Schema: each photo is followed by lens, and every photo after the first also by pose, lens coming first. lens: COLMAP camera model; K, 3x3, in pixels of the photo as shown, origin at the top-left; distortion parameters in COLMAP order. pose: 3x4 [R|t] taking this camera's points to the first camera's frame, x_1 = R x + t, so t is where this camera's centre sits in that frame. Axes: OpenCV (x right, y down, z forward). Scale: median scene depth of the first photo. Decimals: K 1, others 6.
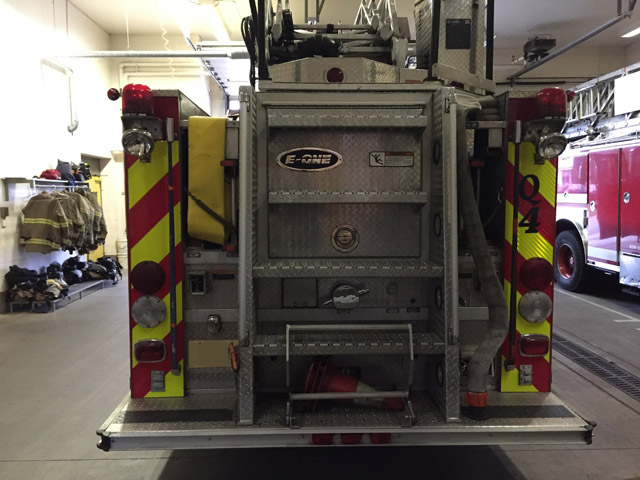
lens RADIAL K [[550.3, 0, 320.0], [0, 550.3, 240.0], [0, 0, 1]] dist [0.026052, 0.000847]
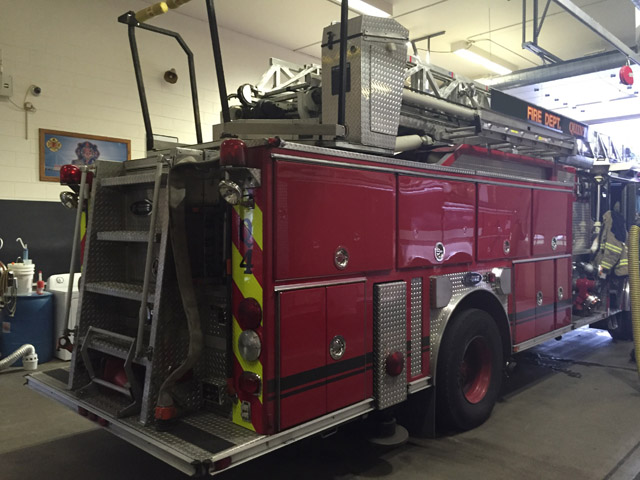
lens RADIAL K [[550.3, 0, 320.0], [0, 550.3, 240.0], [0, 0, 1]] dist [0.026052, 0.000847]
pose [[0.710963, 0.016609, -0.703033, 1.330085], [-0.059788, 0.997529, -0.036896, -0.051131], [0.700683, 0.068265, 0.710199, 0.382049]]
